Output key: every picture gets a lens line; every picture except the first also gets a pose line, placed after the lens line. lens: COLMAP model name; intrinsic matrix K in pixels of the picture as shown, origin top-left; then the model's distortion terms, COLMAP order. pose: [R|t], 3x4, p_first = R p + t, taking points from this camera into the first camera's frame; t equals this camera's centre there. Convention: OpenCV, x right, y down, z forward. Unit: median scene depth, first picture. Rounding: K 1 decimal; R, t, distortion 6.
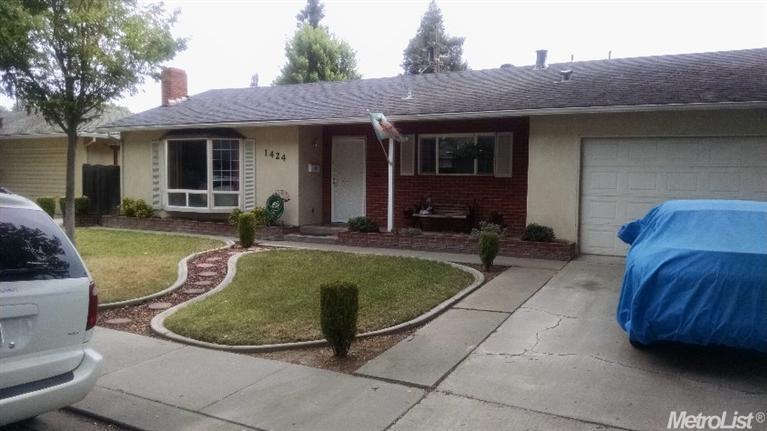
lens RADIAL K [[586.0, 0, 382.9], [0, 586.0, 214.8], [0, 0, 1]] dist [-0.000966, -0.002330]
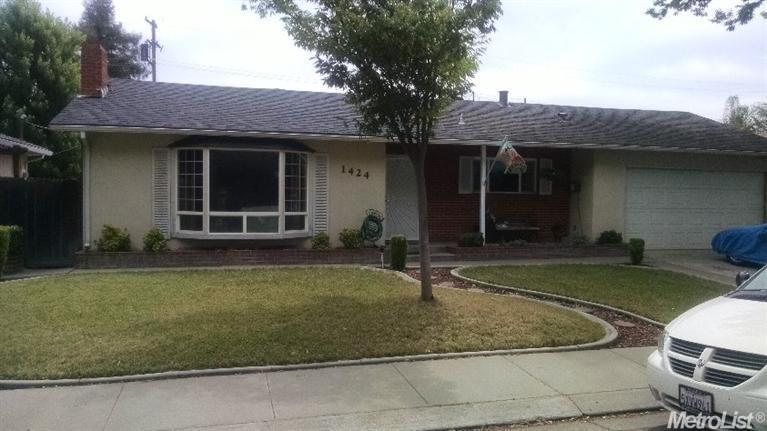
lens RADIAL K [[586.0, 0, 382.8], [0, 586.0, 215.4], [0, 0, 1]] dist [-0.000966, -0.002330]
pose [[0.732323, -0.031602, 0.680224, -0.761442], [0.041210, 0.999148, 0.002052, -0.032305], [-0.679709, 0.026529, 0.733002, 0.281068]]
